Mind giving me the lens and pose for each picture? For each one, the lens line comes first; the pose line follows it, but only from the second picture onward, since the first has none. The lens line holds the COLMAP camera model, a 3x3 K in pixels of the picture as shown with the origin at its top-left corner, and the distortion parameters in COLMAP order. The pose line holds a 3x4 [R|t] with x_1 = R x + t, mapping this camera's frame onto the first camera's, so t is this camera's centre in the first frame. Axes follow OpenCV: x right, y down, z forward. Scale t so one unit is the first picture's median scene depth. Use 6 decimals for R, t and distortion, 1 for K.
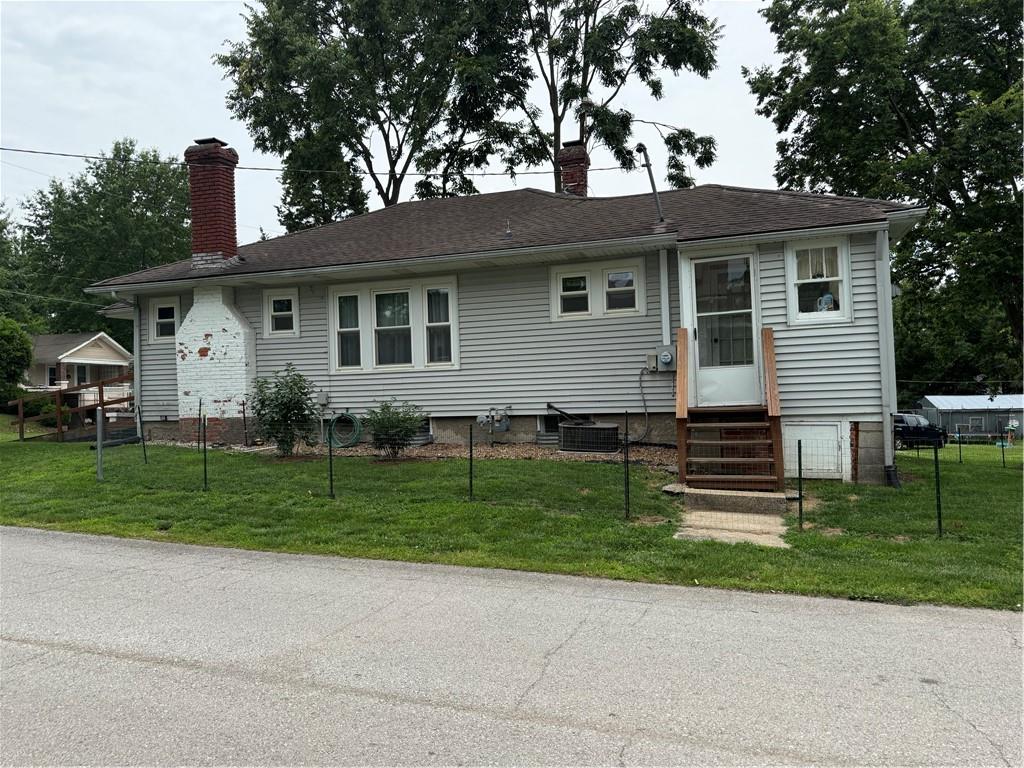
lens RADIAL K [[734.4, 0, 512.0], [0, 734.4, 384.0], [0, 0, 1]] dist [0.001053, 0.001006]
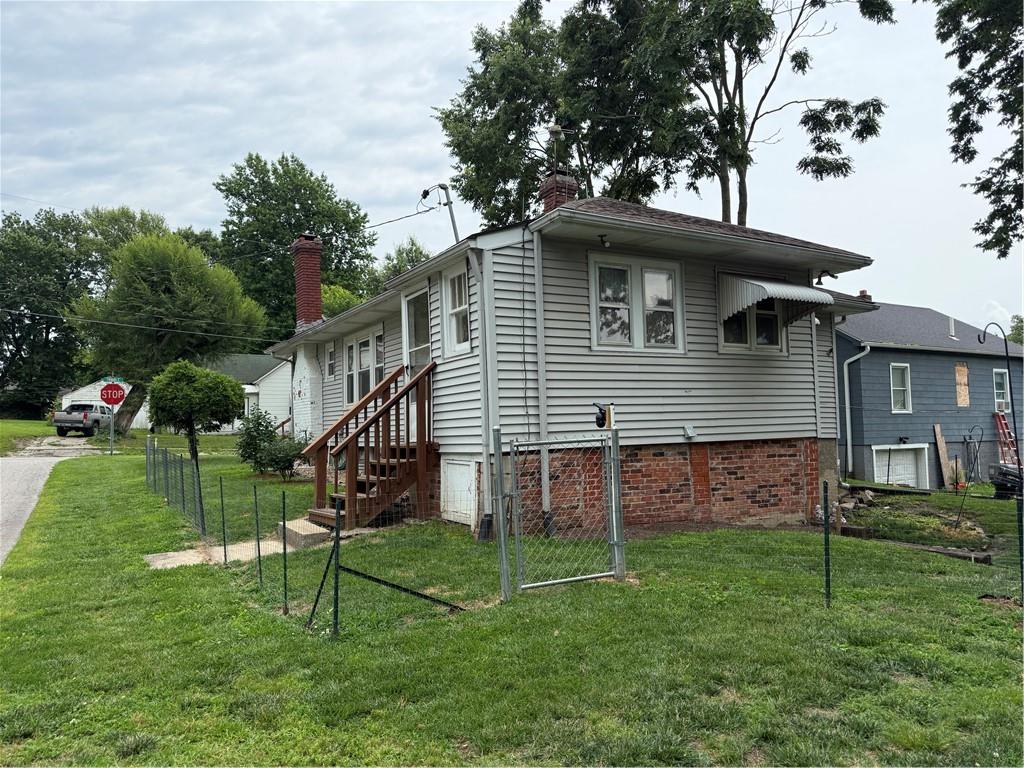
lens RADIAL K [[734.4, 0, 512.0], [0, 734.4, 384.0], [0, 0, 1]] dist [0.001053, 0.001006]
pose [[0.767352, -0.032899, -0.640381, 0.474510], [0.012781, 0.999269, -0.036022, -0.005107], [0.641098, 0.019457, 0.767212, 0.146543]]
